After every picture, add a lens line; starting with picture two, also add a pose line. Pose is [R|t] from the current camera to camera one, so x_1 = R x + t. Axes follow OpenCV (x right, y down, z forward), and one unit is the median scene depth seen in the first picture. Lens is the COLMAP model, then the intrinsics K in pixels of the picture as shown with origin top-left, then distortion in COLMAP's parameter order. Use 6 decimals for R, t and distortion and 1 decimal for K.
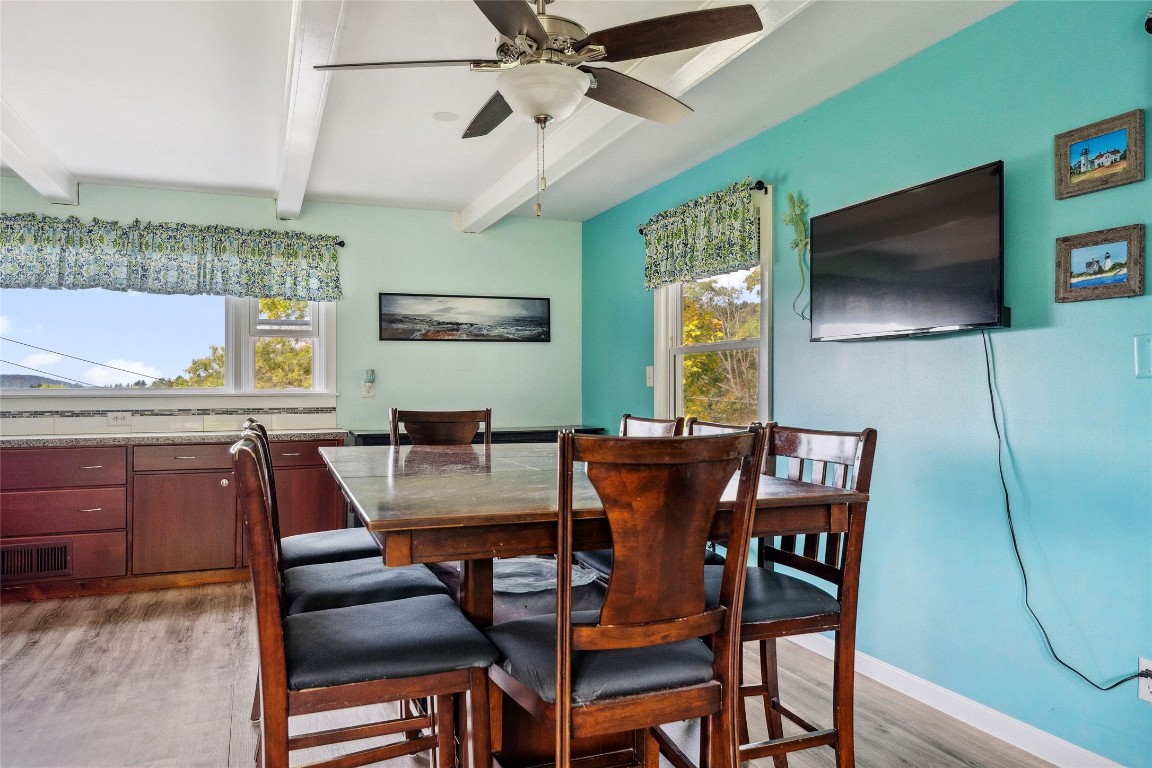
lens RADIAL K [[798.4, 0, 579.8], [0, 798.4, 381.1], [0, 0, 1]] dist [0.008860, 0.000935]
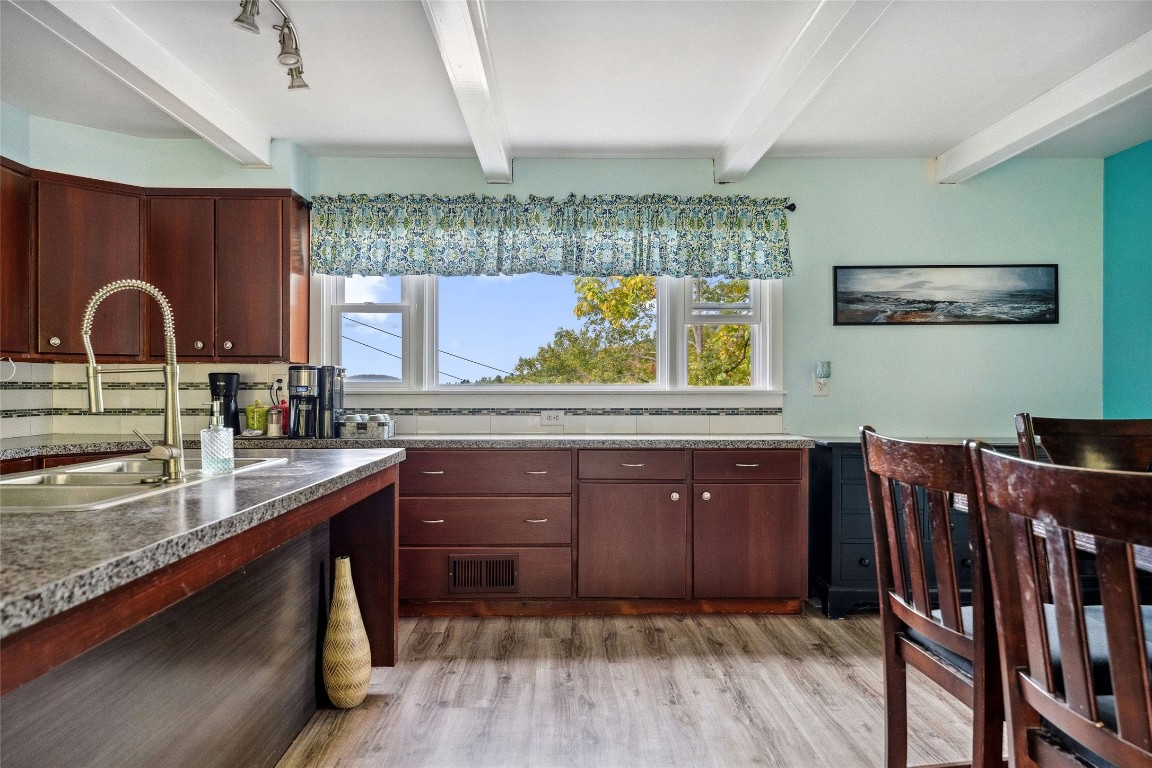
lens RADIAL K [[798.4, 0, 576.6], [0, 798.4, 384.5], [0, 0, 1]] dist [0.008860, 0.000935]
pose [[0.935210, 0.001803, -0.354090, -0.228376], [0.000404, 0.999981, 0.006160, 0.003880], [0.354094, -0.005904, 0.935191, 0.169155]]
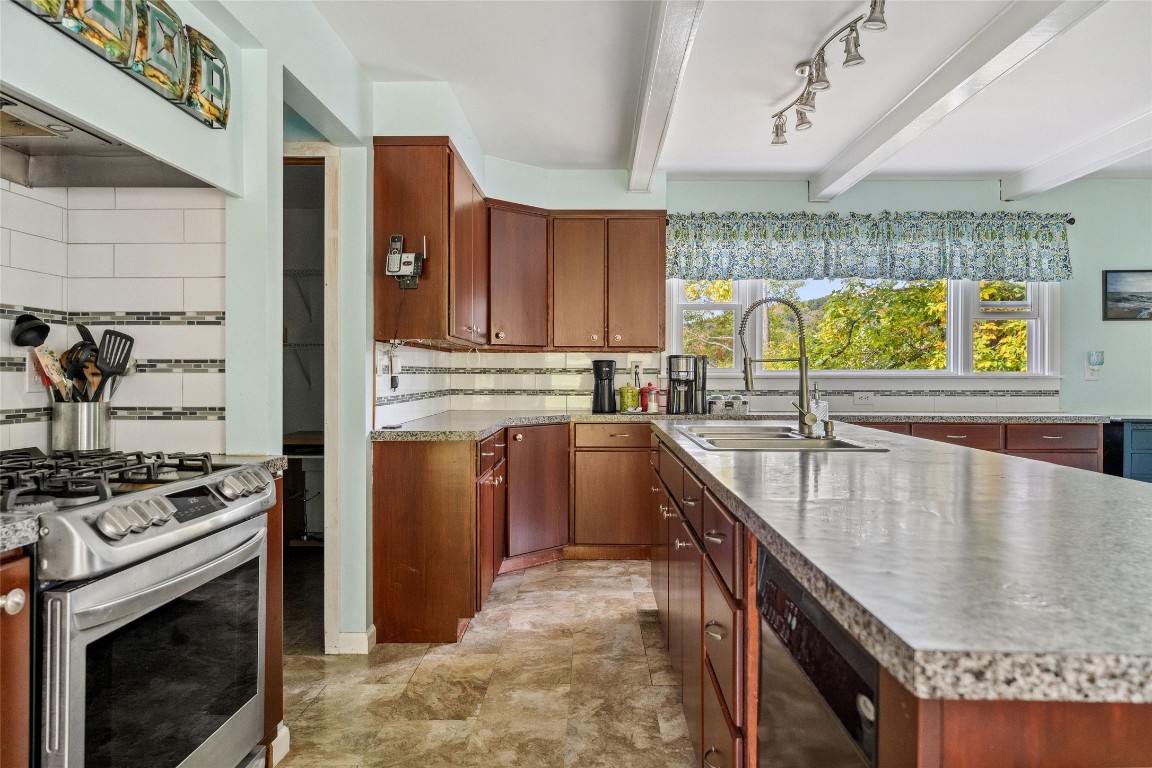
lens RADIAL K [[798.4, 0, 592.7], [0, 798.4, 373.7], [0, 0, 1]] dist [0.008860, 0.000935]
pose [[0.925814, 0.005154, -0.377945, -0.497480], [-0.000872, 0.999933, 0.011500, 0.002050], [0.377980, -0.010317, 0.925756, -0.127072]]
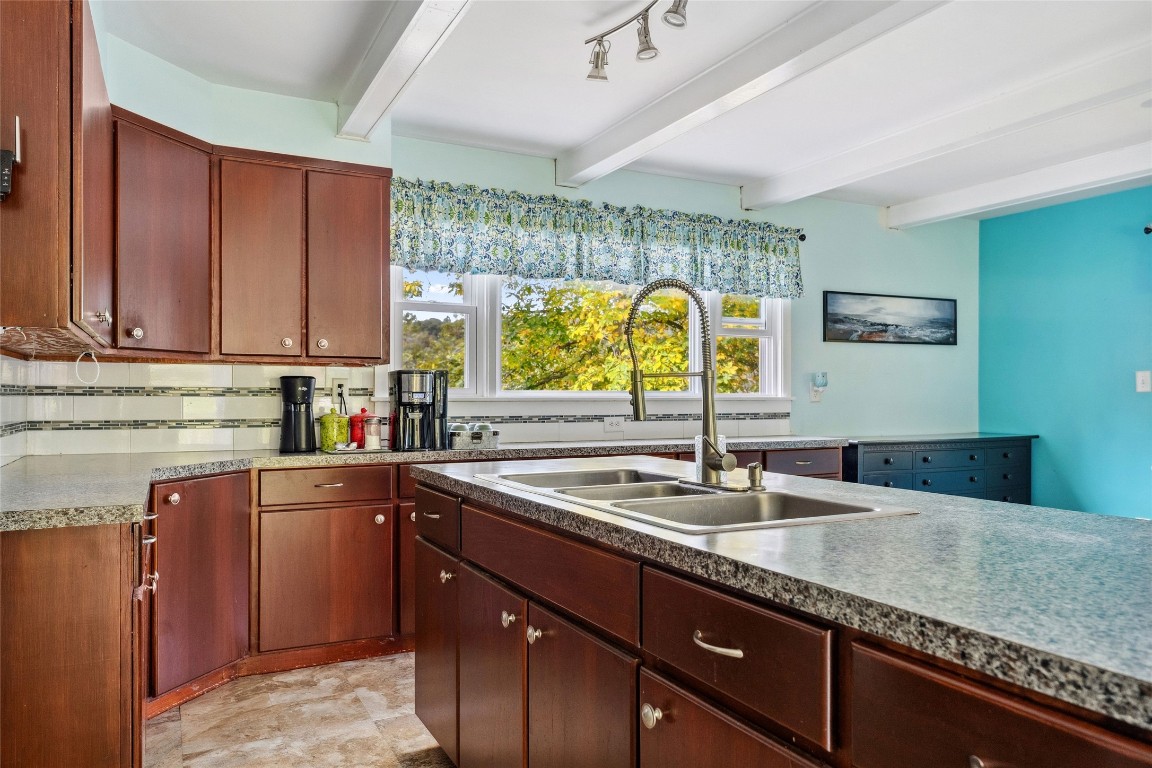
lens RADIAL K [[798.4, 0, 575.7], [0, 798.4, 394.9], [0, 0, 1]] dist [0.008860, 0.000935]
pose [[0.995856, 0.004509, 0.090835, -0.688517], [-0.005332, 0.999947, 0.008825, 0.005642], [-0.090791, -0.009273, 0.995827, 0.096920]]
